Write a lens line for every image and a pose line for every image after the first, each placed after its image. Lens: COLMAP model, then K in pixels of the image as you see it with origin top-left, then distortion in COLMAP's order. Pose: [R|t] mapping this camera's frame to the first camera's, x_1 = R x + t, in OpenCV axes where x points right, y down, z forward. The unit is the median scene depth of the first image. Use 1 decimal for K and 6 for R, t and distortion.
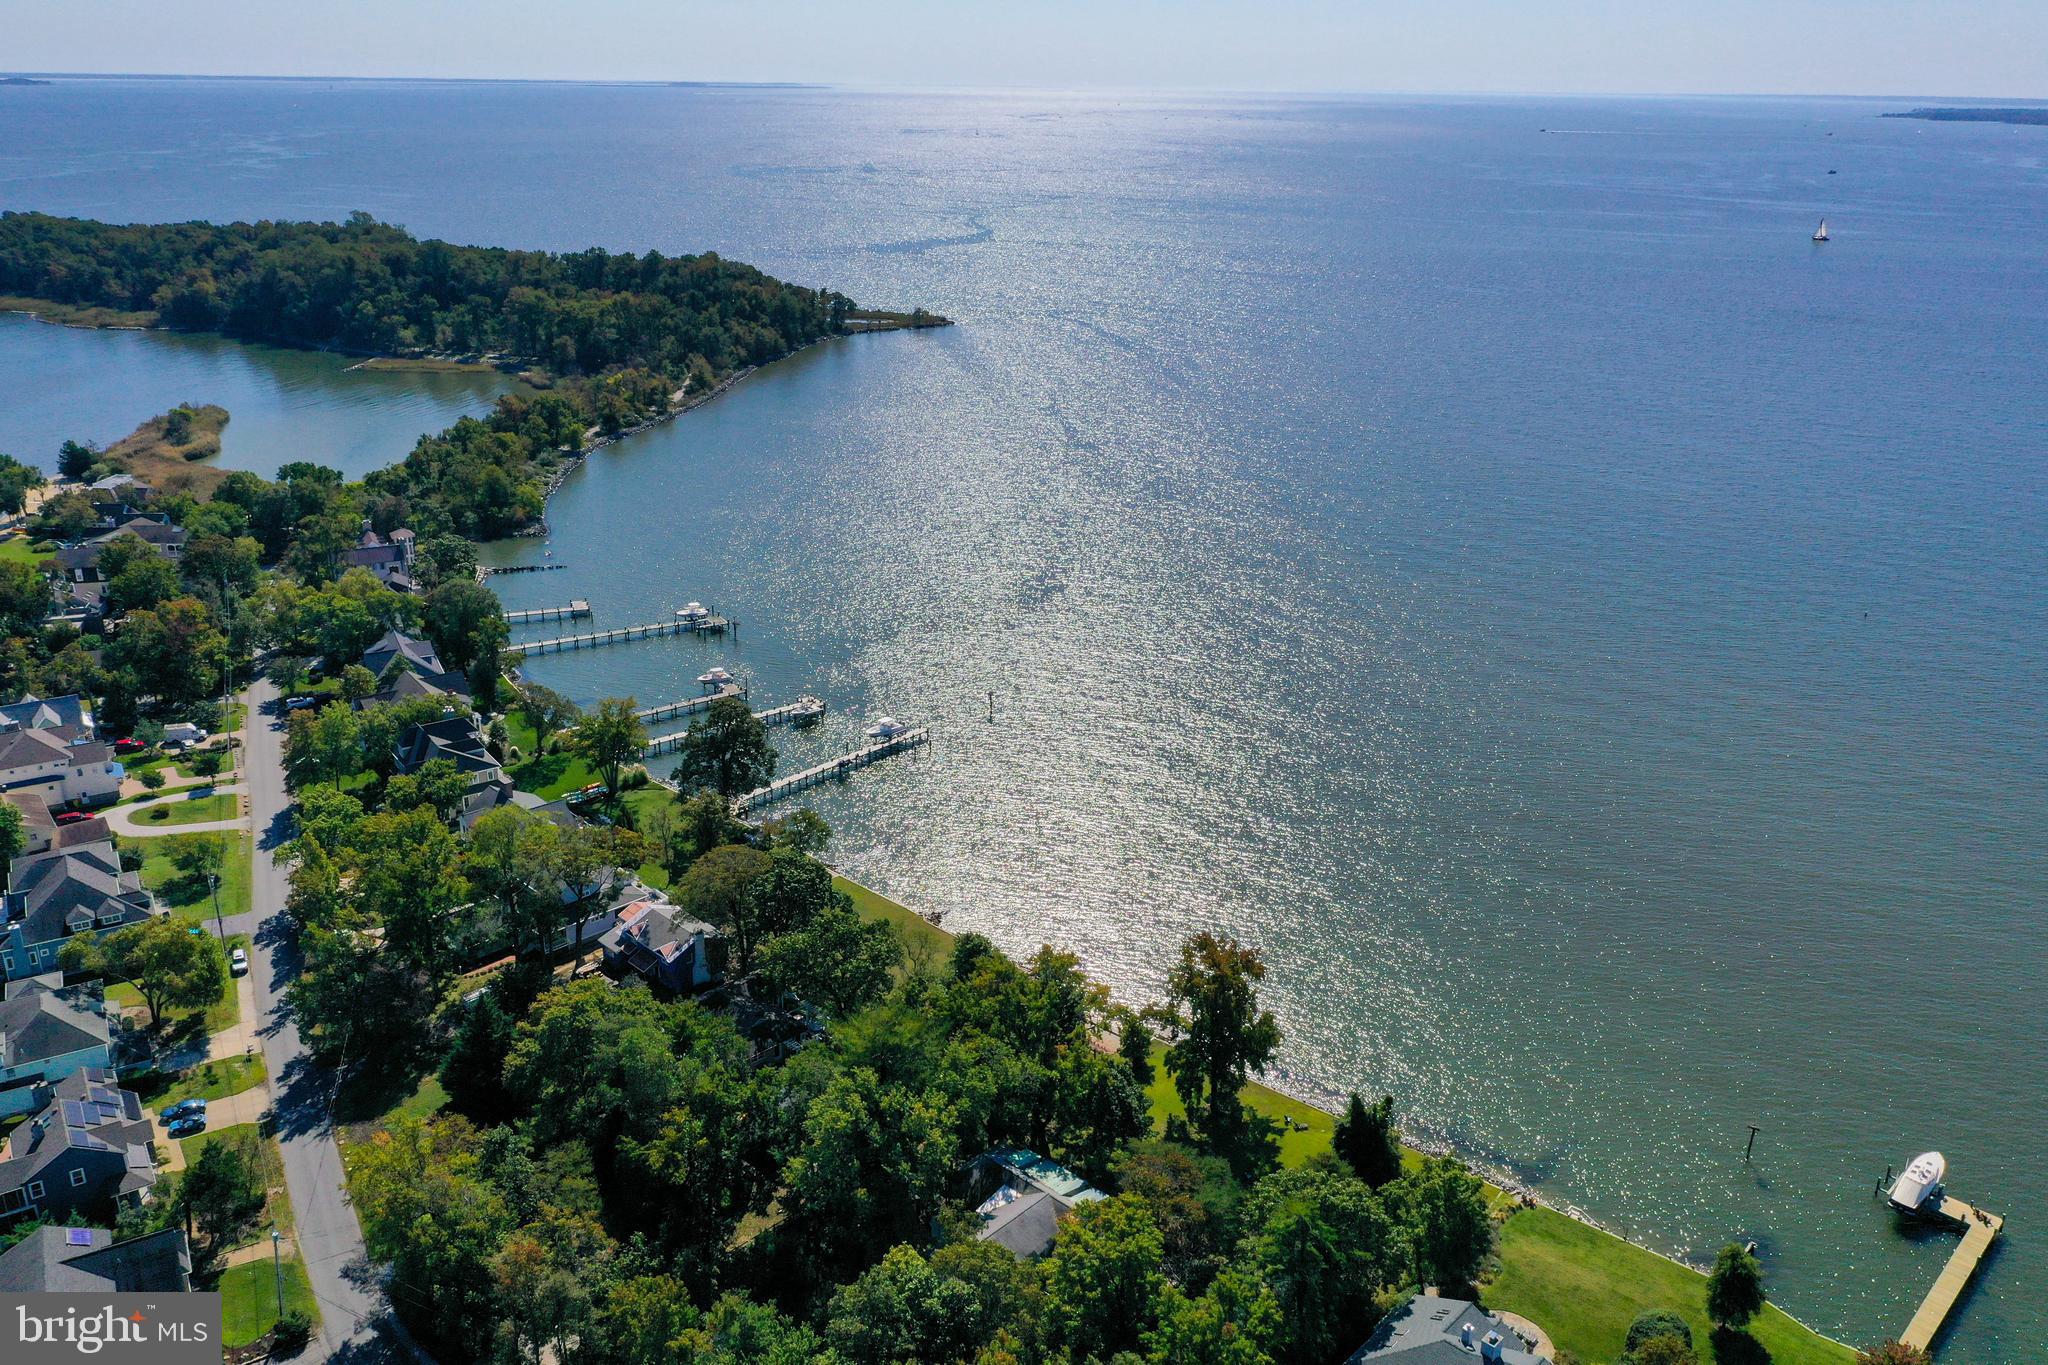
lens RADIAL K [[1616.5, 0, 1024.0], [0, 1616.5, 682.5], [0, 0, 1]] dist [0.002278, -0.000064]
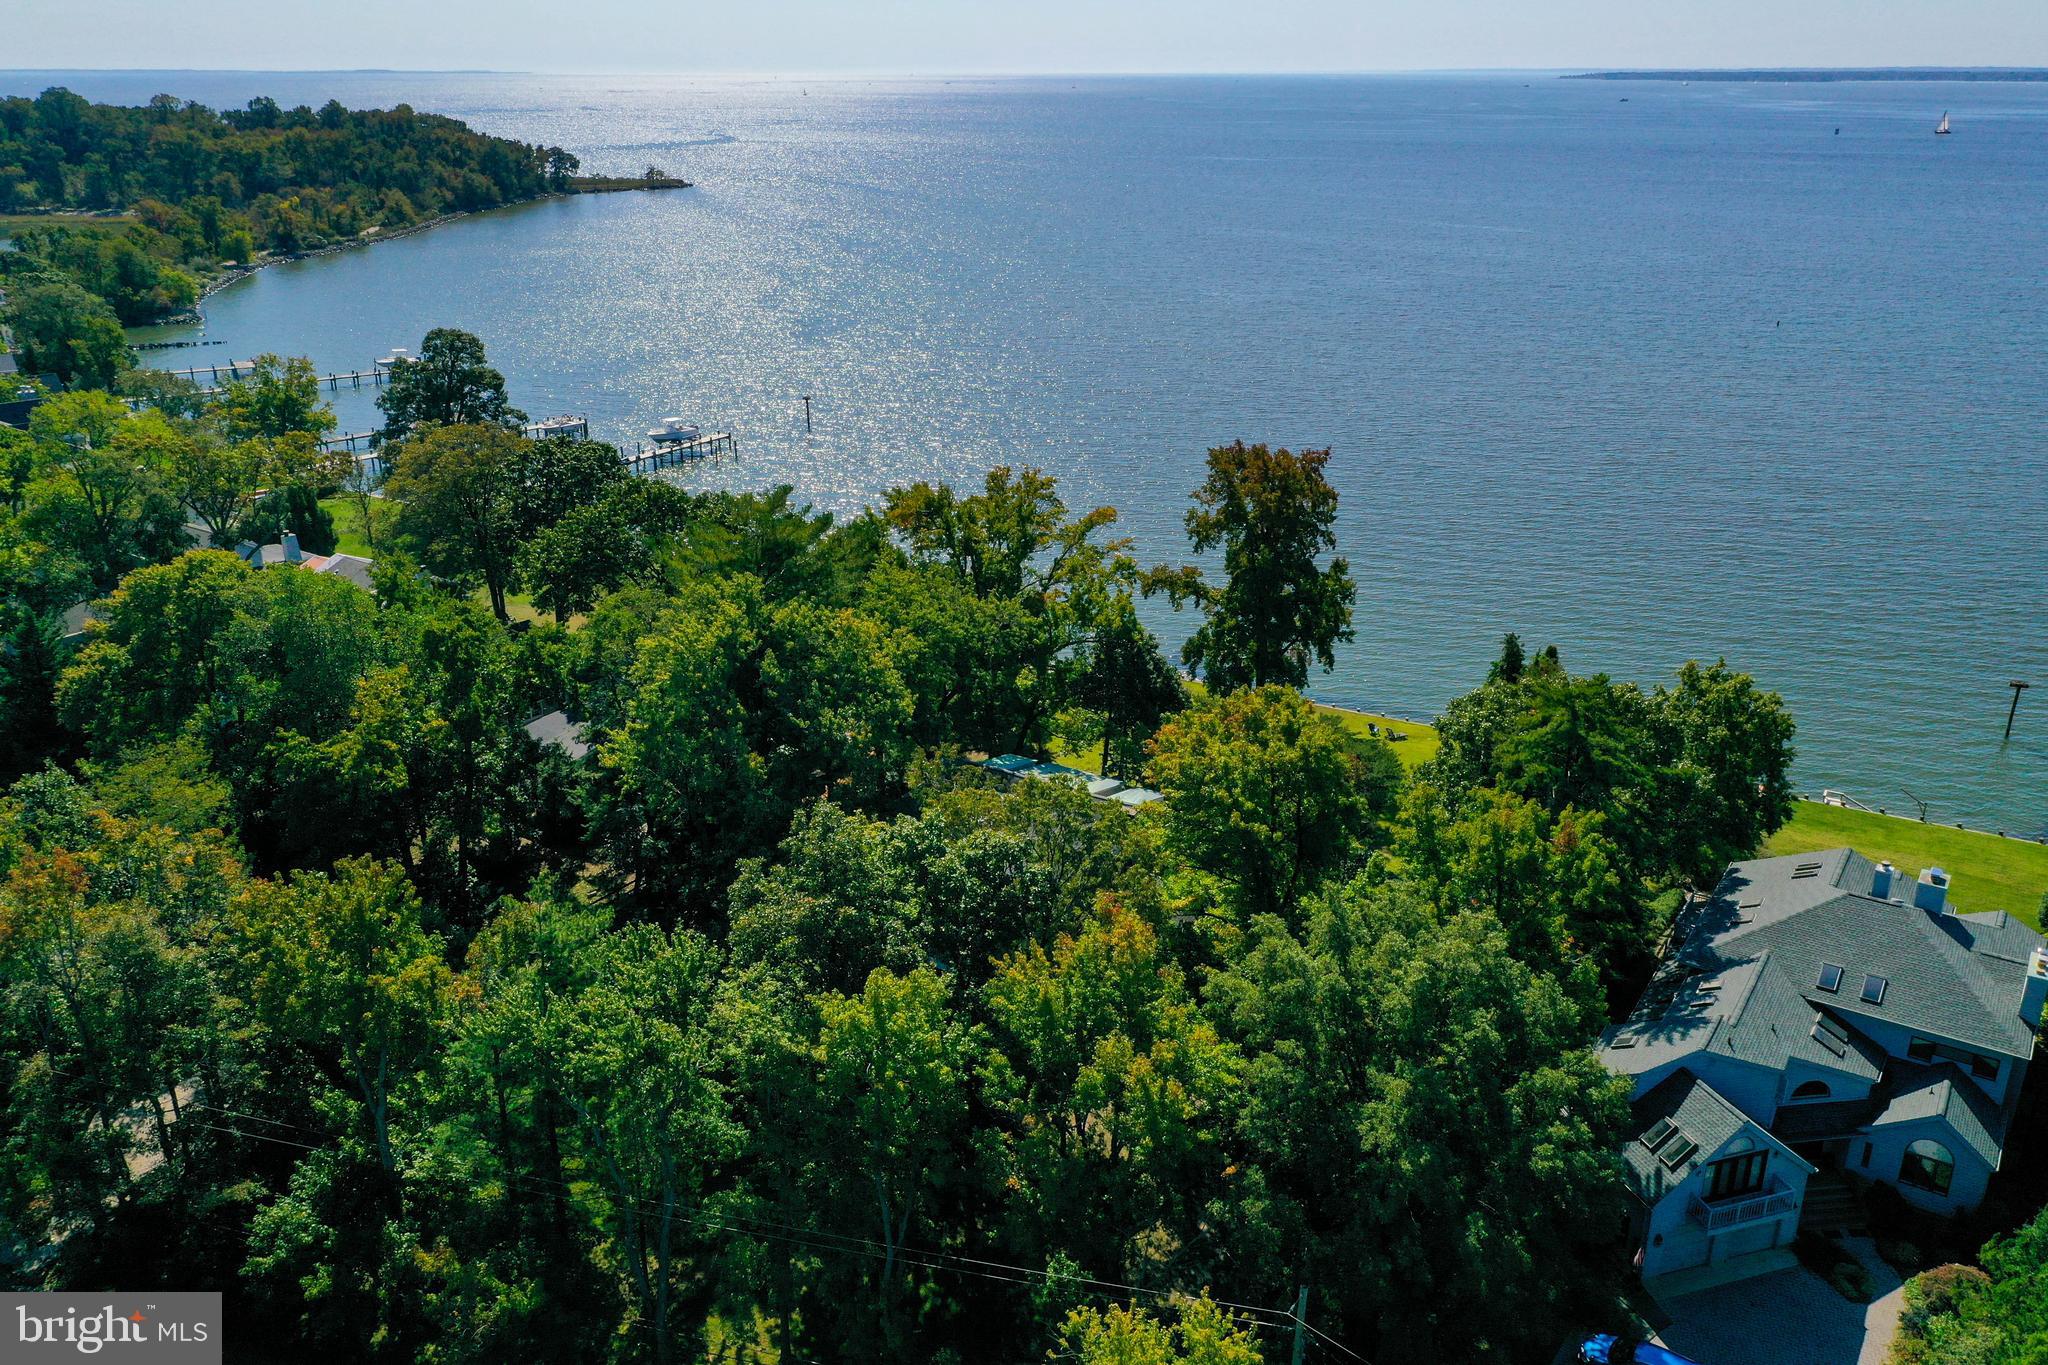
lens RADIAL K [[1616.5, 0, 1024.0], [0, 1616.5, 682.5], [0, 0, 1]] dist [0.002278, -0.000064]
pose [[0.986081, -0.068540, 0.151478, -0.020366], [0.067438, 0.997646, 0.012406, 0.064076], [-0.151972, -0.002018, 0.988383, 0.102787]]
